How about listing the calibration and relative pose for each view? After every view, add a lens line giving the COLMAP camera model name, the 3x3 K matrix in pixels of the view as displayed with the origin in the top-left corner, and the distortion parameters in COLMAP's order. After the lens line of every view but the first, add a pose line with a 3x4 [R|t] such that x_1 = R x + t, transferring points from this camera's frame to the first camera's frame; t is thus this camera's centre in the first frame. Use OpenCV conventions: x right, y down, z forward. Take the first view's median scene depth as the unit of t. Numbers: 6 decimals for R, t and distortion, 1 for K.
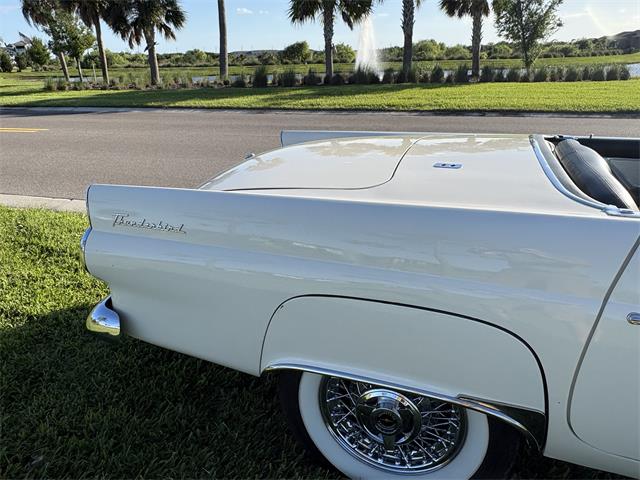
lens RADIAL K [[483.3, 0, 316.6], [0, 483.3, 238.8], [0, 0, 1]] dist [0.010596, -0.010008]
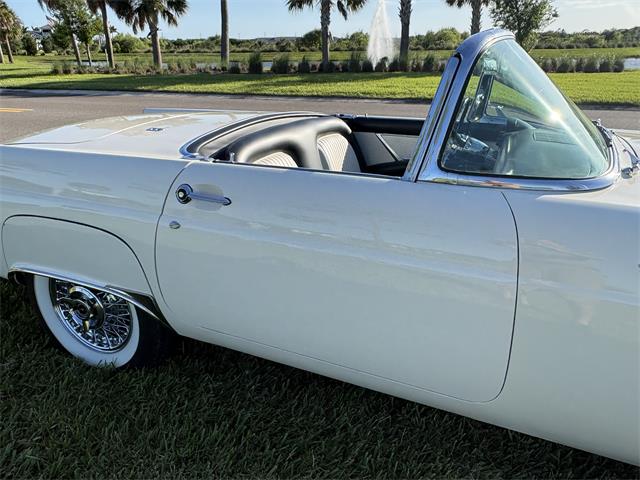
lens RADIAL K [[483.3, 0, 319.1], [0, 483.3, 239.4], [0, 0, 1]] dist [0.010596, -0.010008]
pose [[0.998821, 0.029032, -0.038910, 0.064938], [-0.028100, 0.999310, 0.024291, 0.008913], [0.039588, -0.023169, 0.998947, -0.026970]]
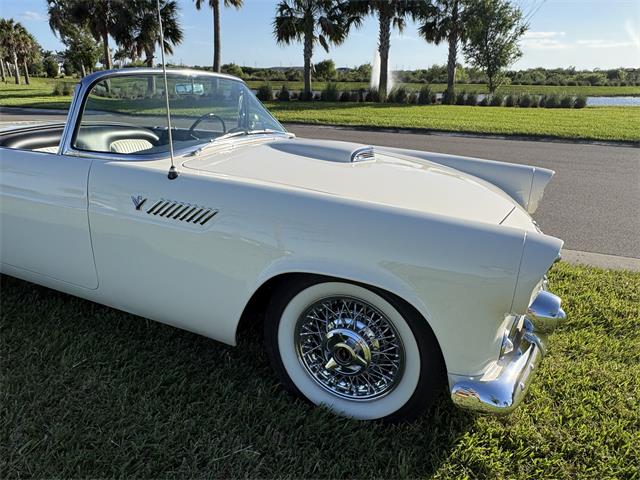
lens RADIAL K [[483.3, 0, 322.3], [0, 483.3, 241.0], [0, 0, 1]] dist [0.010596, -0.010008]
pose [[0.996235, 0.061459, -0.061143, 0.149991], [-0.063185, 0.997644, -0.026707, 0.022056], [0.059357, 0.030470, 0.997772, -0.071064]]
